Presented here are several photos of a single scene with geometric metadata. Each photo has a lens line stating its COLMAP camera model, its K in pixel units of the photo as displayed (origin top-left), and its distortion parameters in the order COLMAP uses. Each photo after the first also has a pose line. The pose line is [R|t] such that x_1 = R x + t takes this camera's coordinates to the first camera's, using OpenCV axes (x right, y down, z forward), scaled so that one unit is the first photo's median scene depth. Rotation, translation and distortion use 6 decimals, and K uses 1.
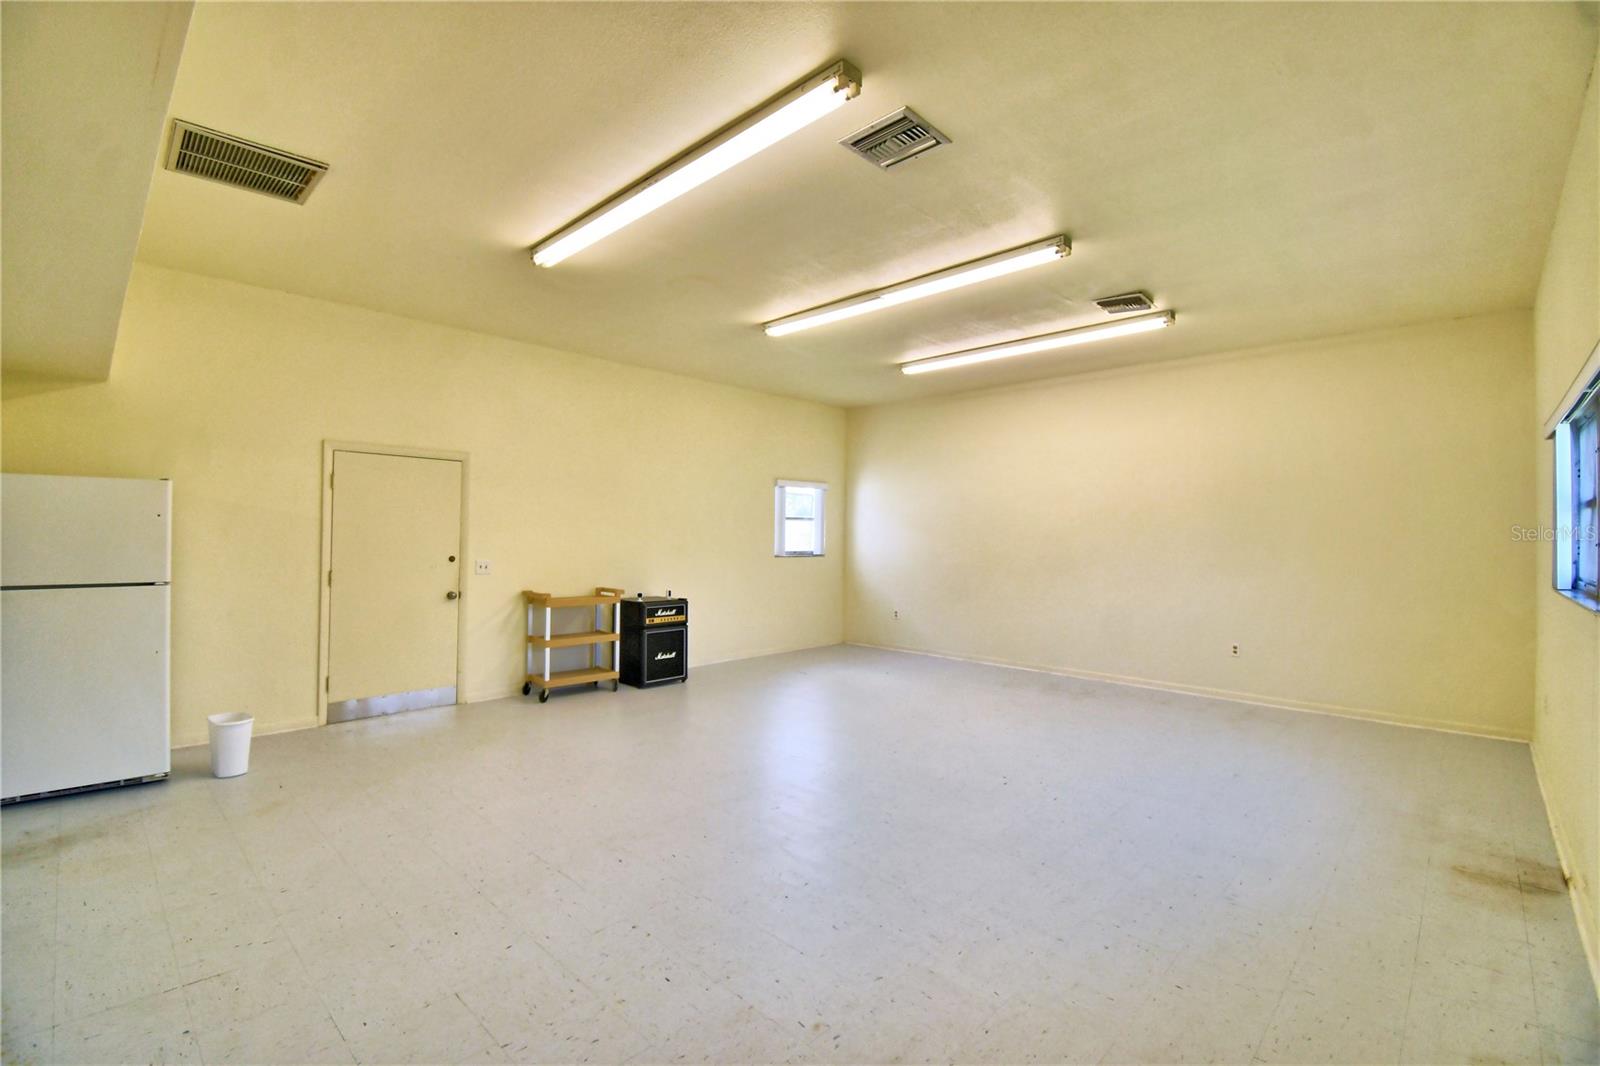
lens RADIAL K [[697.2, 0, 792.6], [0, 697.2, 532.5], [0, 0, 1]] dist [0.017349, -0.023983]
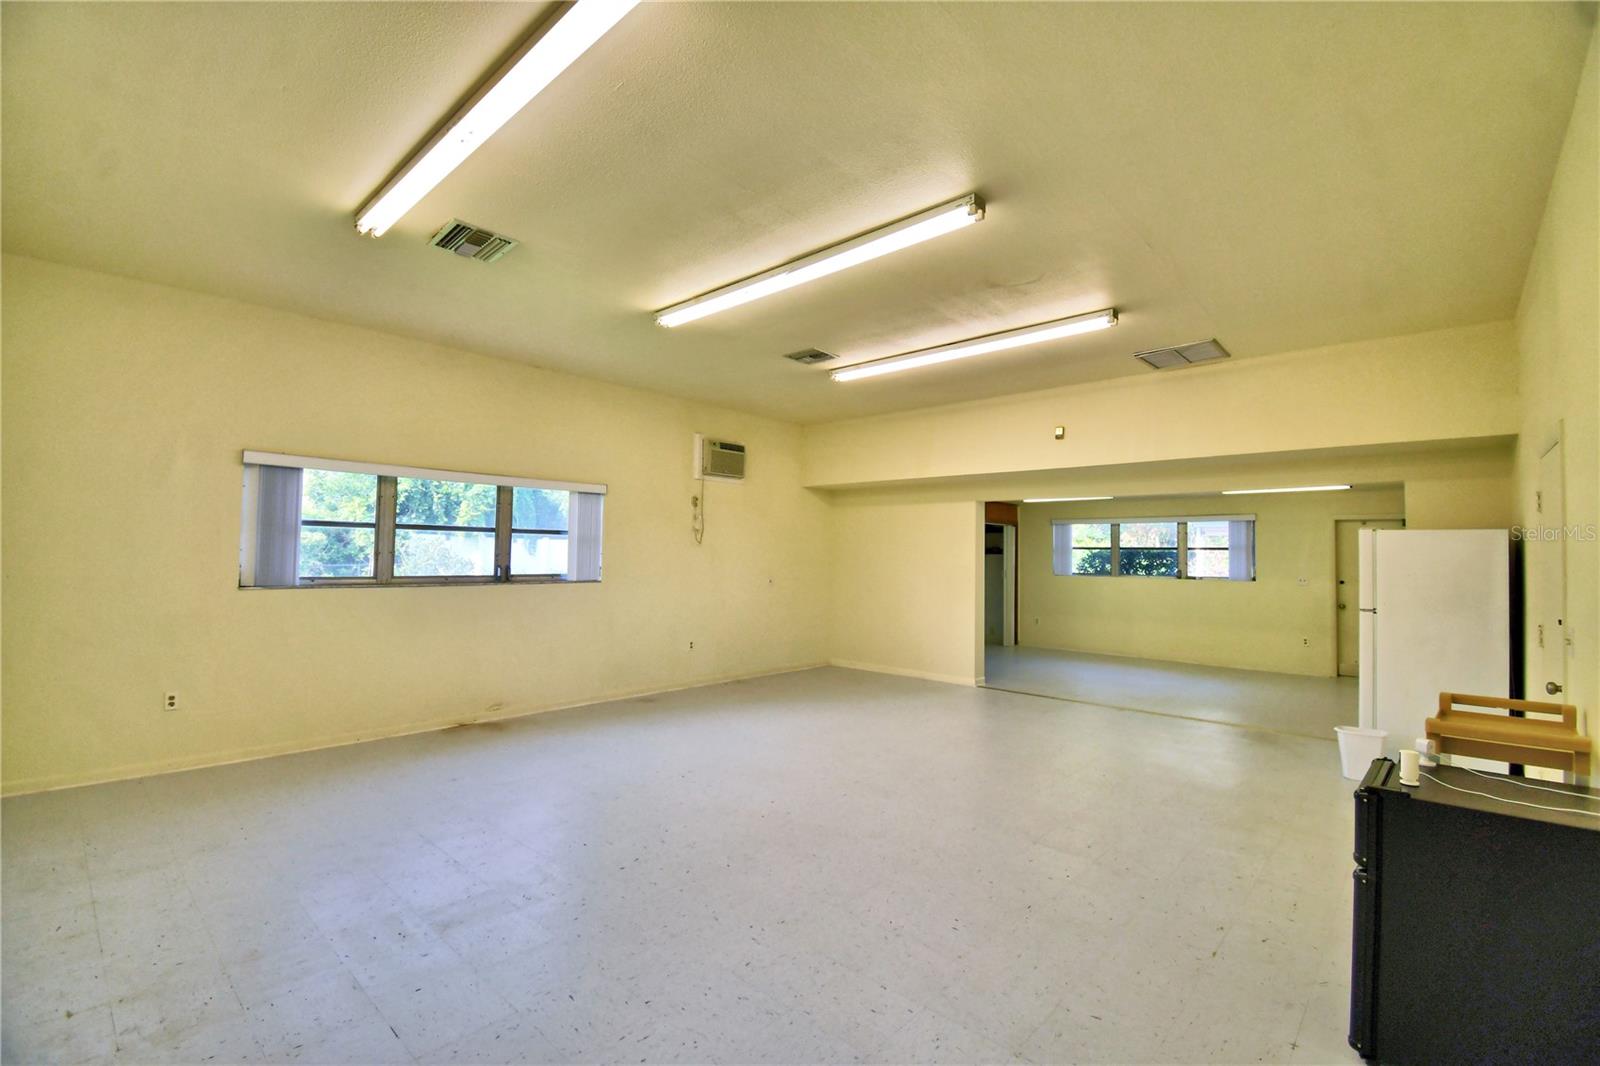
lens RADIAL K [[697.2, 0, 792.6], [0, 697.2, 532.5], [0, 0, 1]] dist [0.017349, -0.023983]
pose [[-0.999382, -0.027449, -0.021965, 0.099925], [-0.026580, 0.998889, -0.038923, 0.004934], [0.023009, -0.038315, -0.999001, 1.341621]]
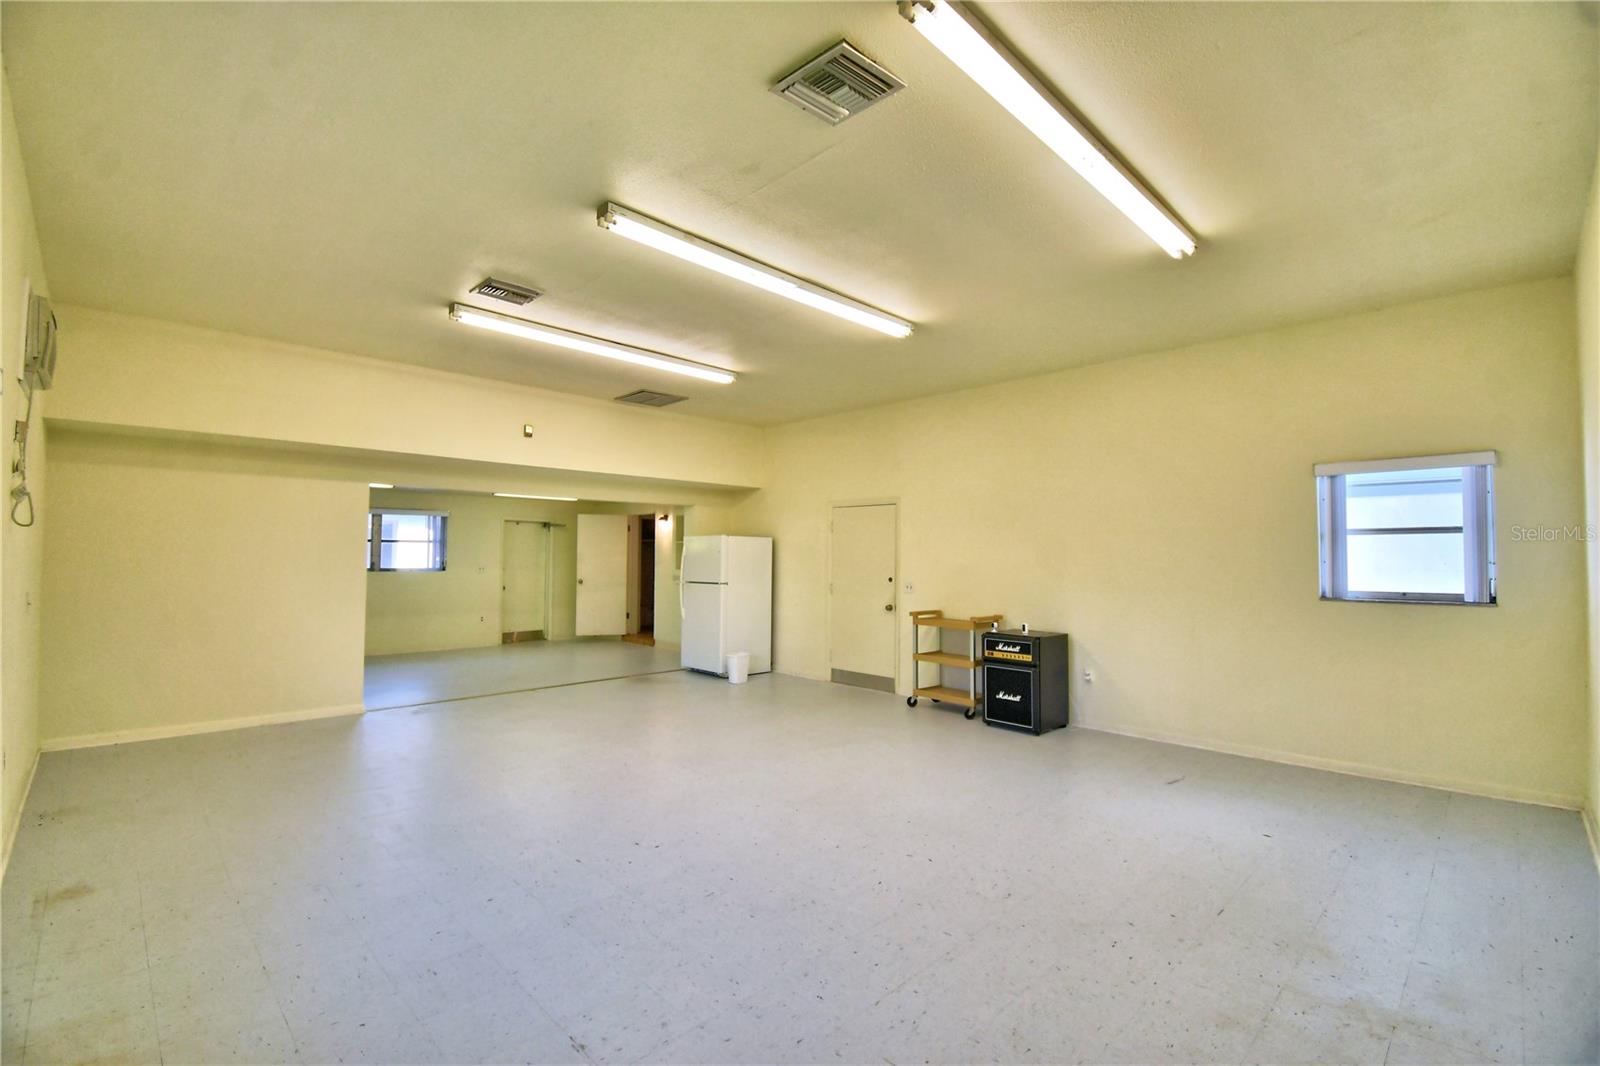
lens RADIAL K [[697.2, 0, 792.6], [0, 697.2, 532.5], [0, 0, 1]] dist [0.017349, -0.023983]
pose [[-0.019652, -0.046458, -0.998727, 0.727873], [-0.001364, 0.998920, -0.046440, 0.009274], [0.999806, 0.000449, -0.019694, 0.747453]]
